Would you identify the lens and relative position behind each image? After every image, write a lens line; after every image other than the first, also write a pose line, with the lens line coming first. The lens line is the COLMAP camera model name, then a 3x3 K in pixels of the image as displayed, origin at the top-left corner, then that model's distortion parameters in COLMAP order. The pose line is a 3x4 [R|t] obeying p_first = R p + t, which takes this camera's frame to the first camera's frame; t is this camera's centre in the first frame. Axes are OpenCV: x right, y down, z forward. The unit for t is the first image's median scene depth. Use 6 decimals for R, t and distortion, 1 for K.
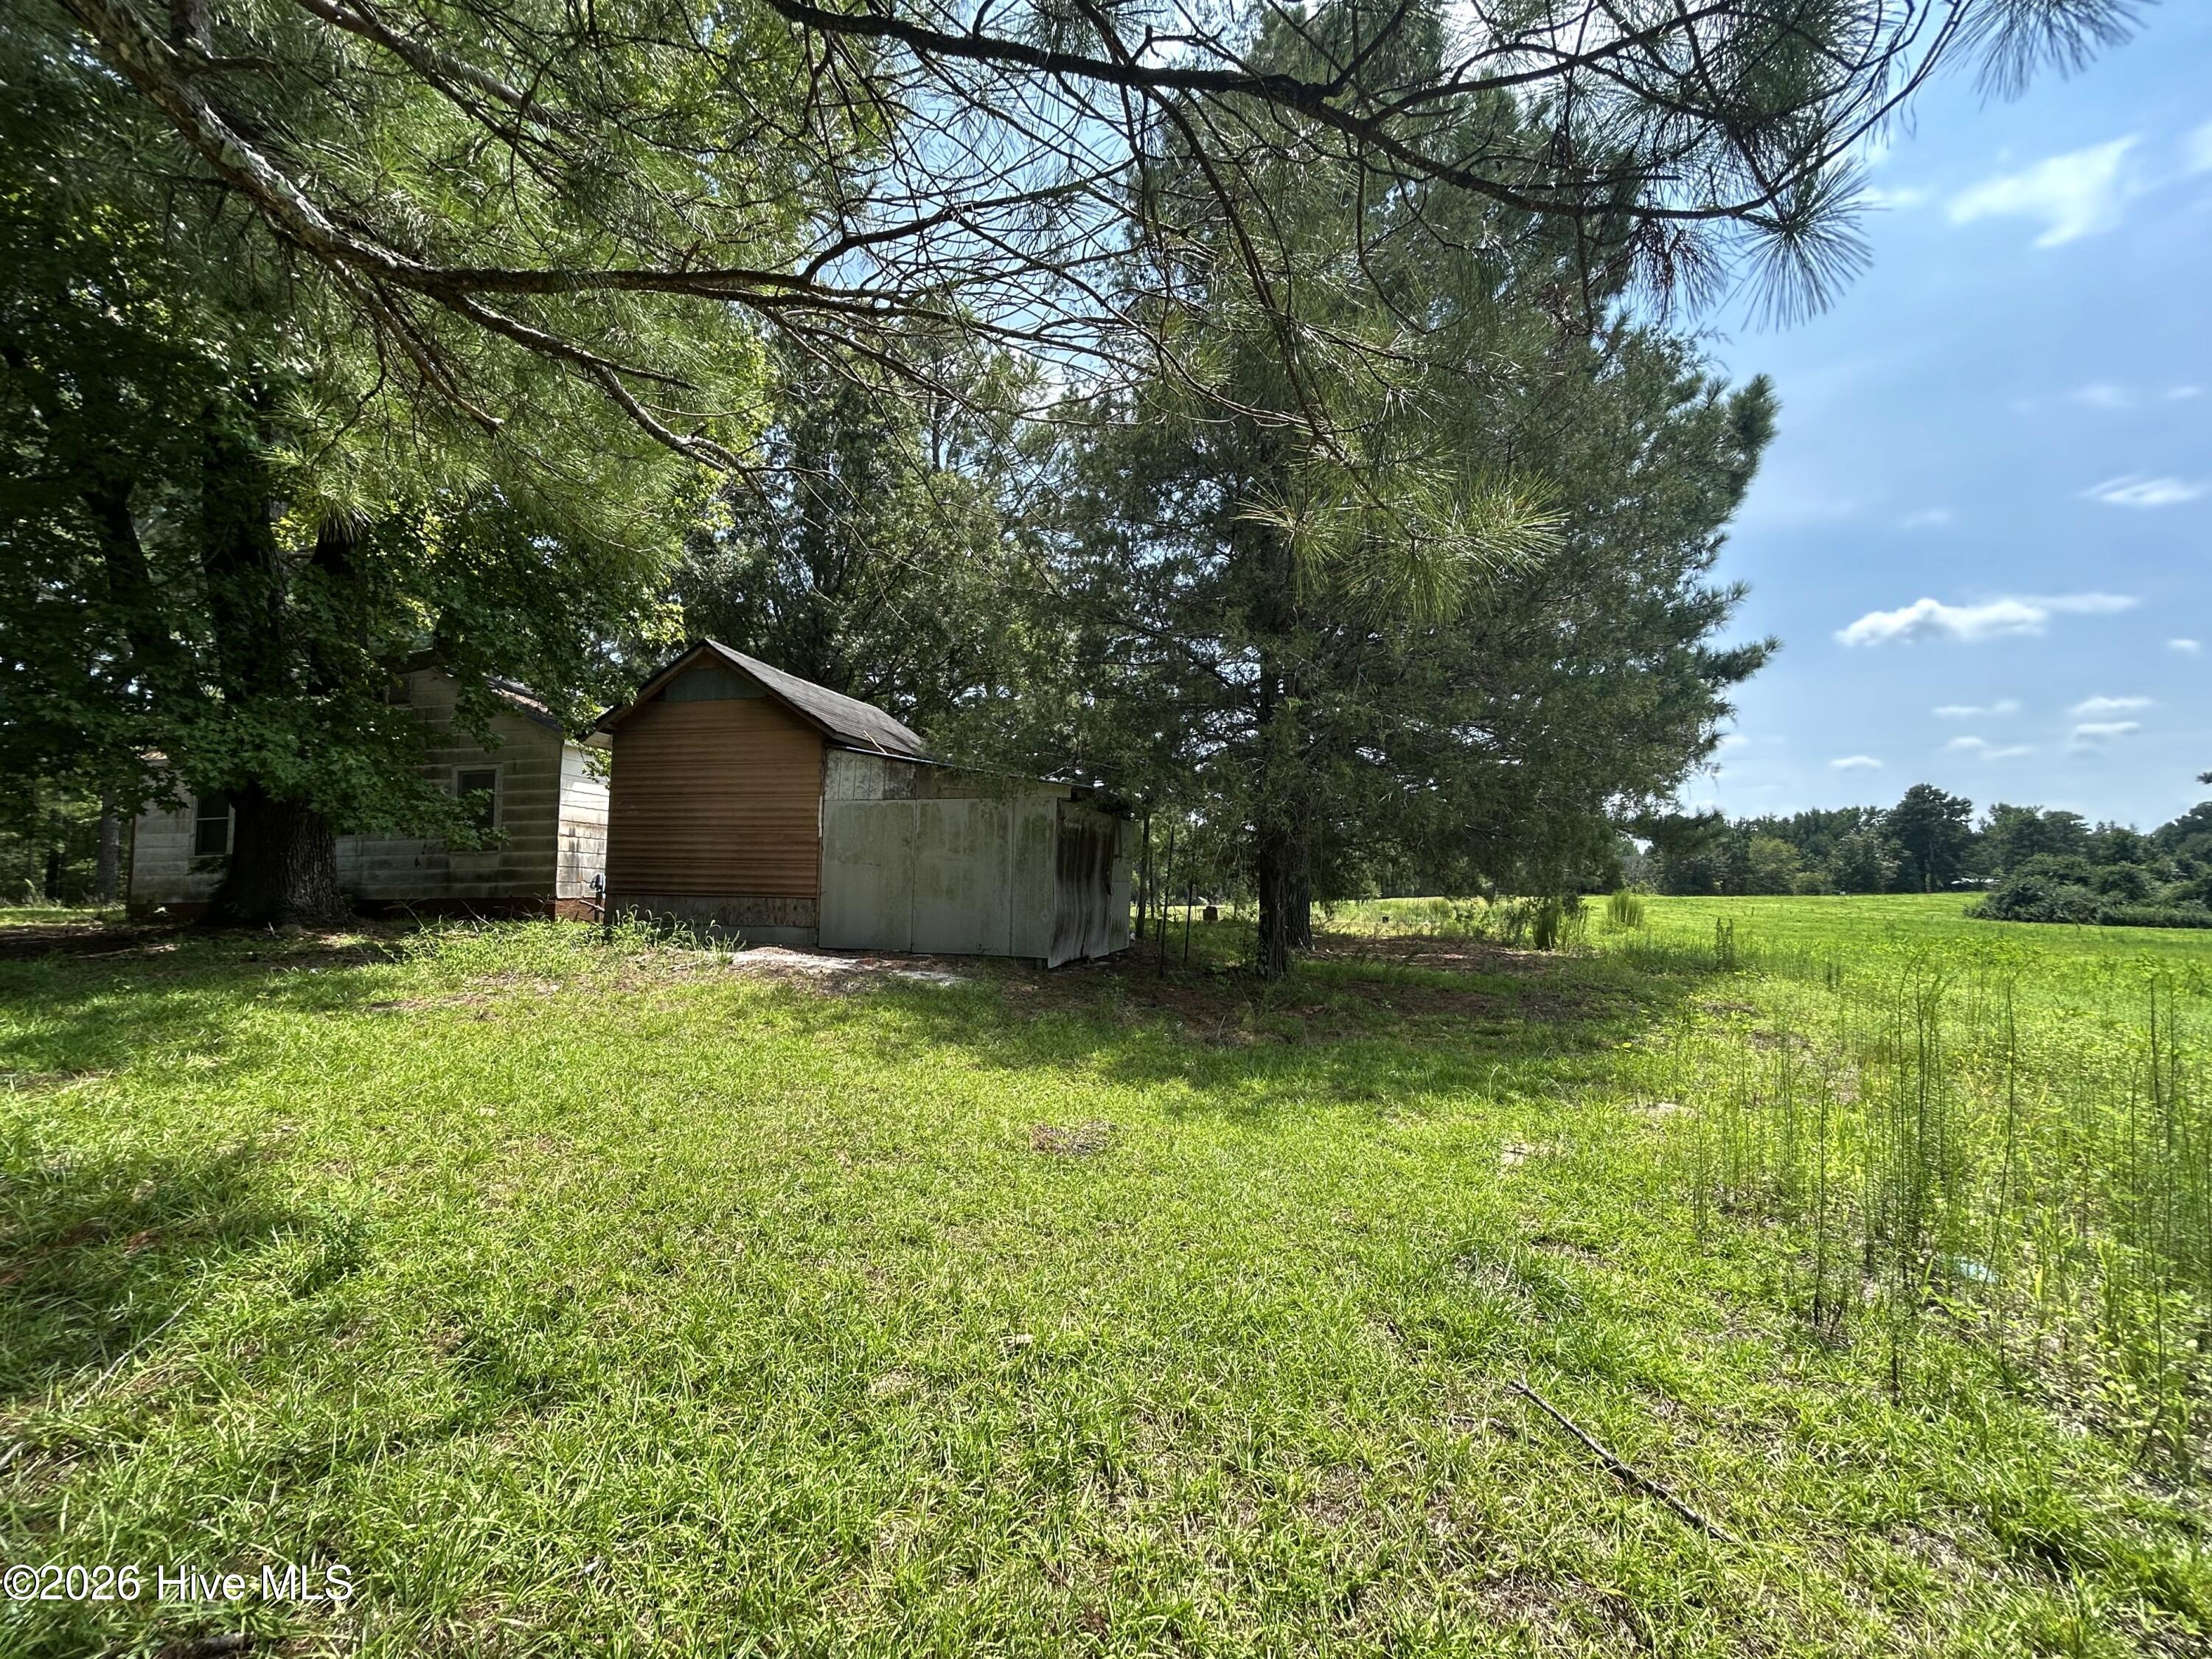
lens RADIAL K [[893.5, 0, 1093.6], [0, 893.5, 840.6], [0, 0, 1]] dist [0.001901, -0.004520]
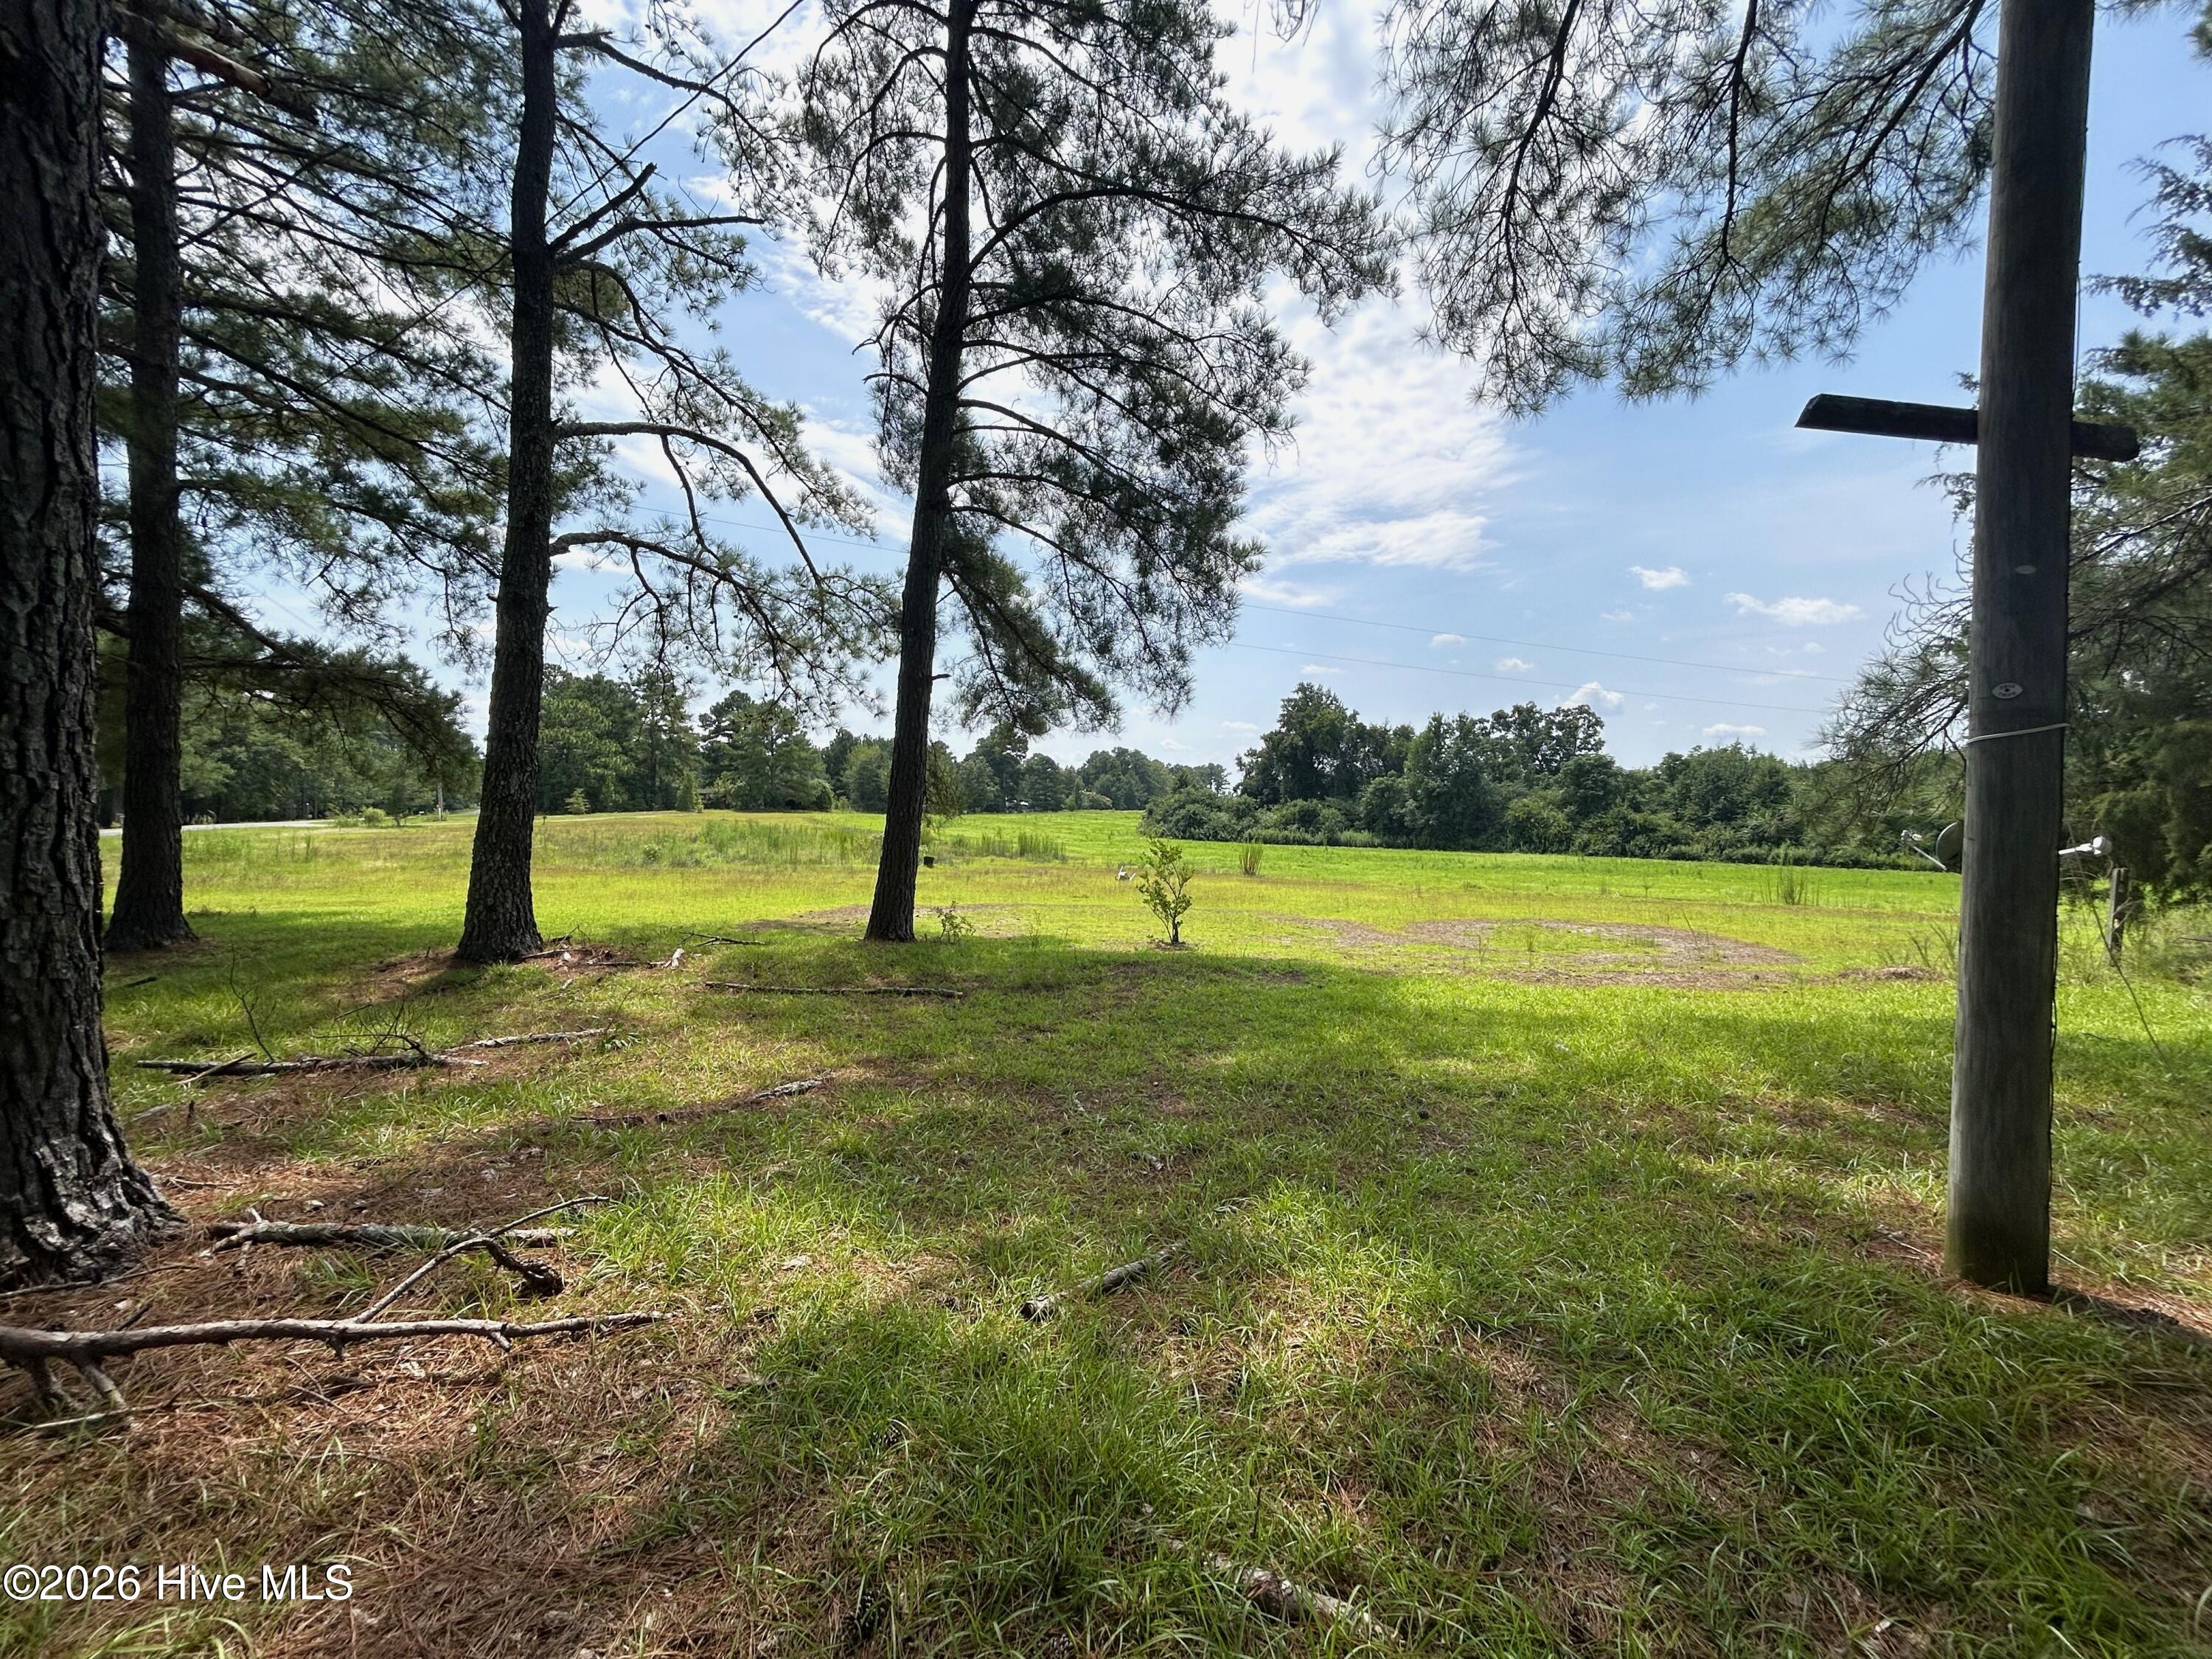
lens RADIAL K [[893.5, 0, 1093.6], [0, 893.5, 840.6], [0, 0, 1]] dist [0.001901, -0.004520]
pose [[0.527514, -0.015555, 0.849404, -0.058990], [-0.069027, 0.995742, 0.061104, 0.014032], [-0.846737, -0.090866, 0.524194, 0.266371]]
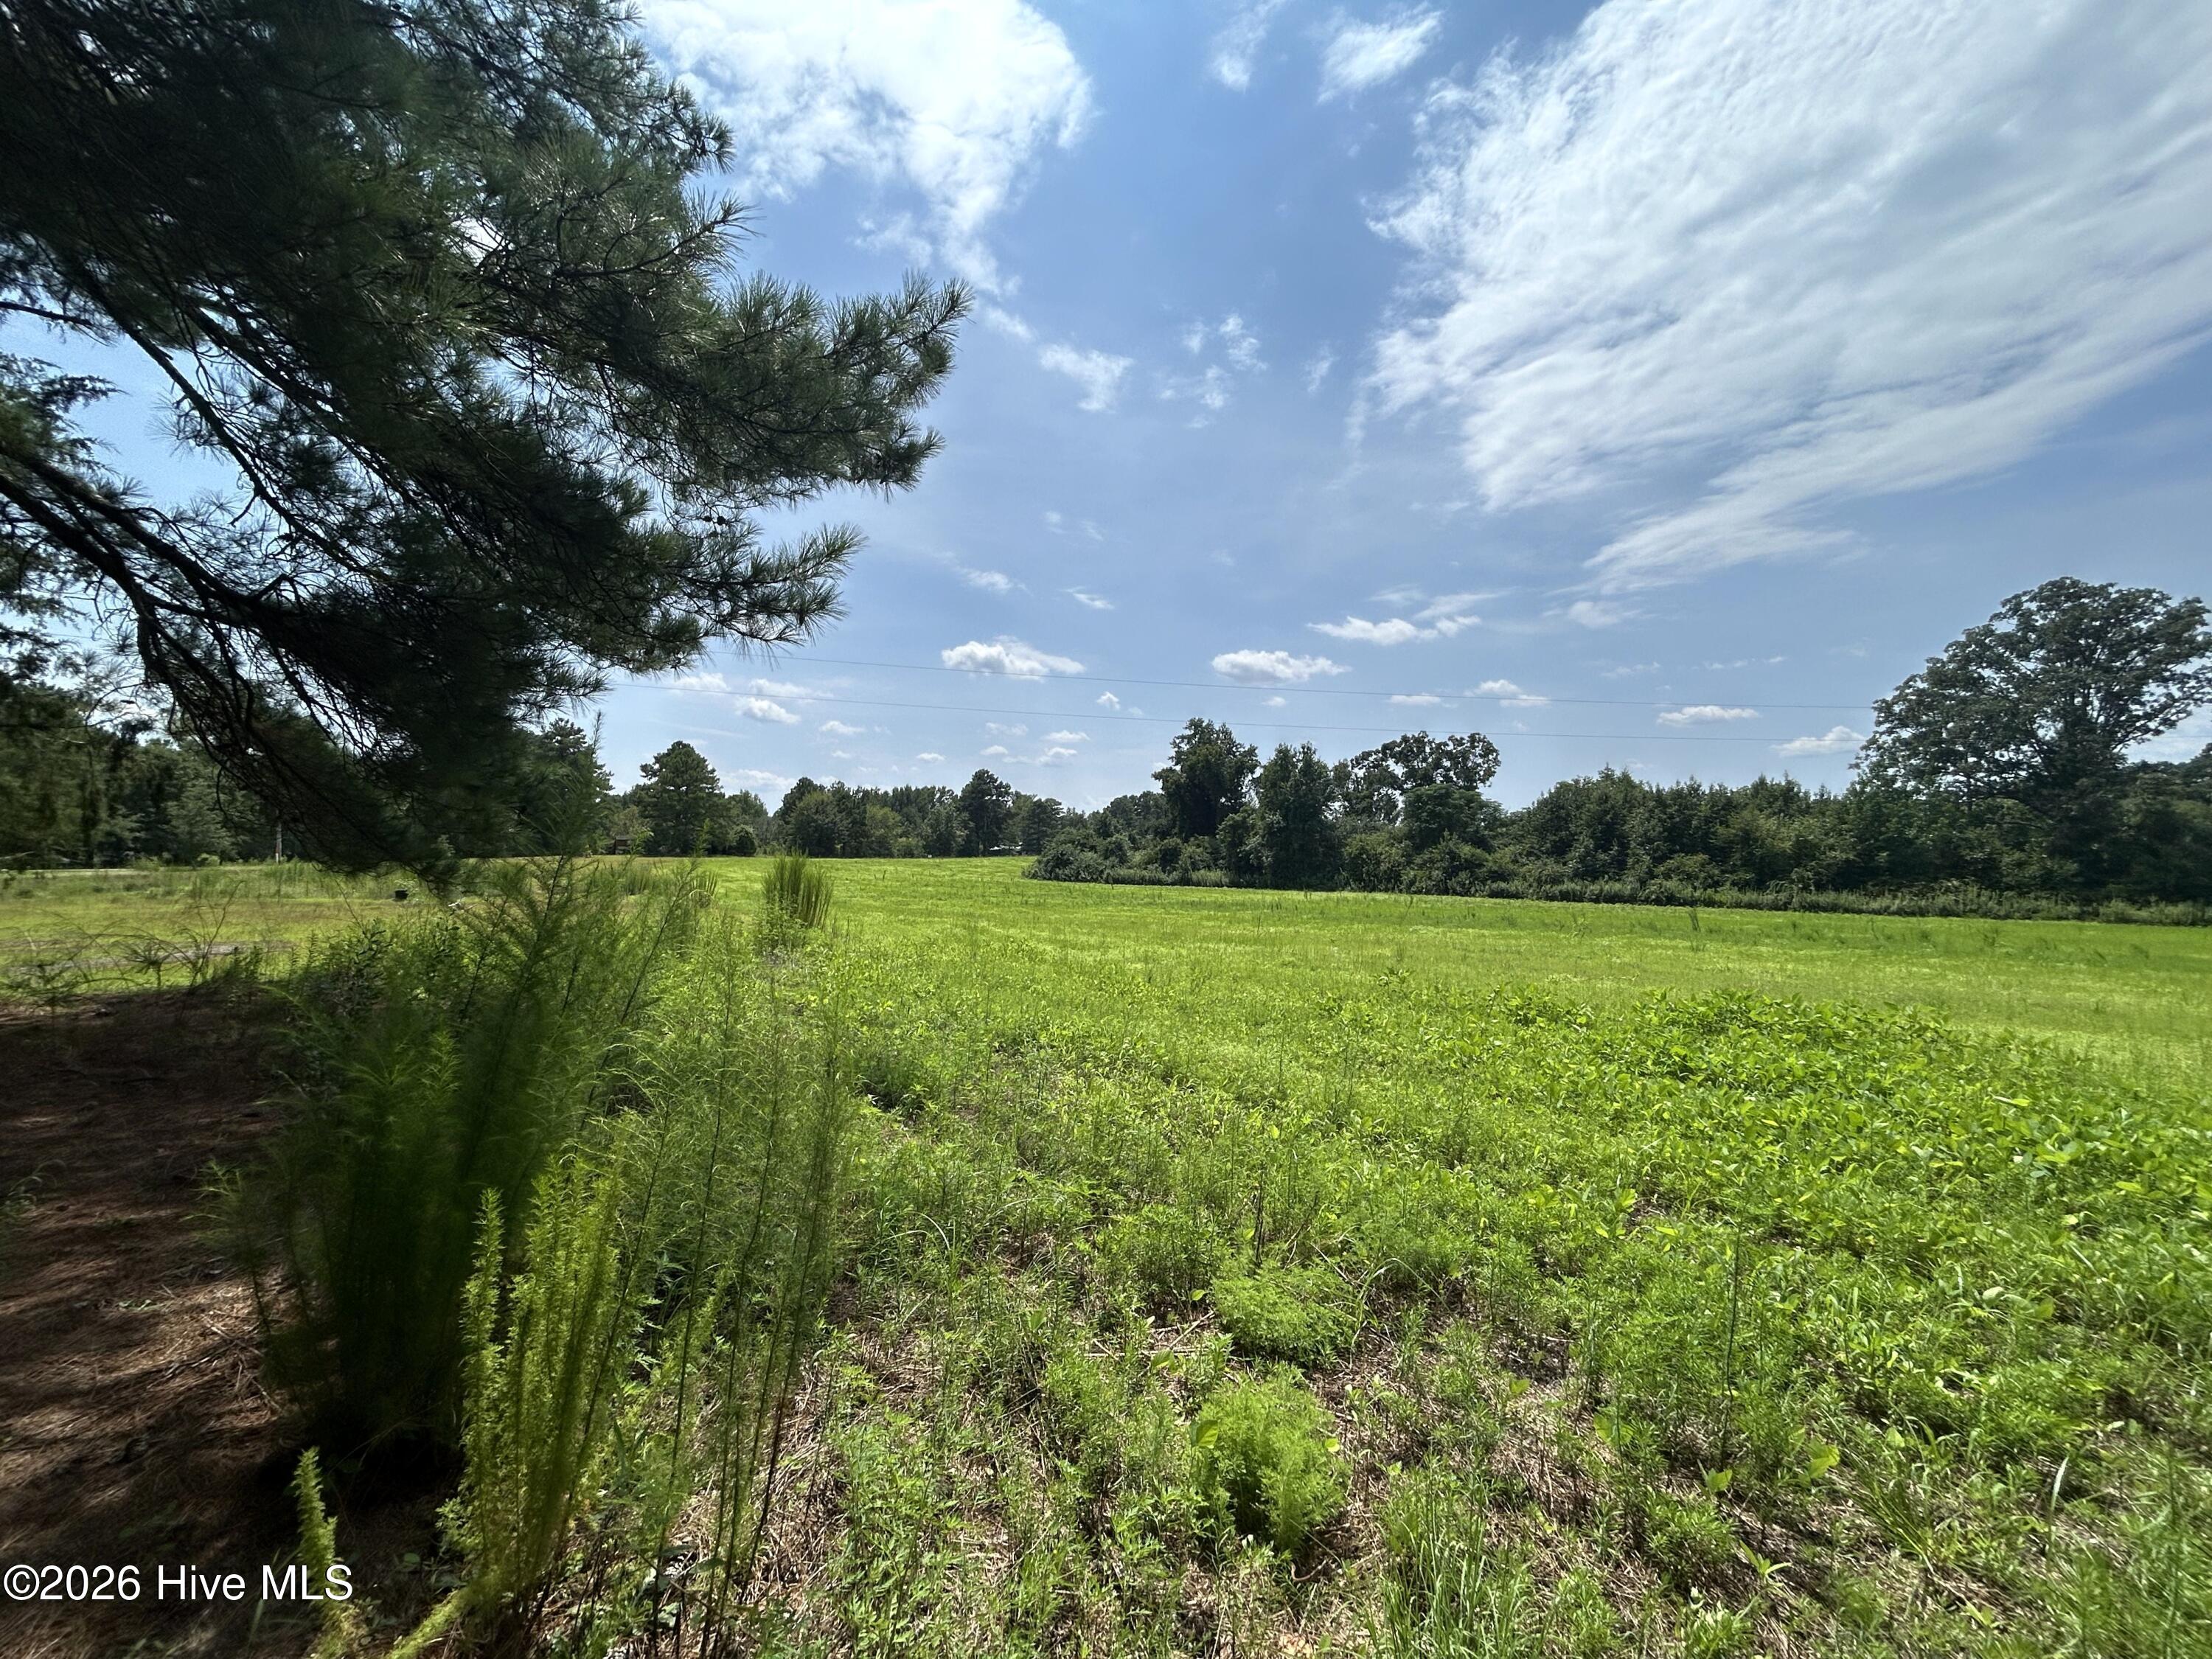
lens RADIAL K [[893.5, 0, 1093.6], [0, 893.5, 840.6], [0, 0, 1]] dist [0.001901, -0.004520]
pose [[0.621100, 0.022321, 0.783413, 0.062918], [-0.056452, 0.998272, 0.016313, 0.007424], [-0.781695, -0.054357, 0.621287, 0.118080]]
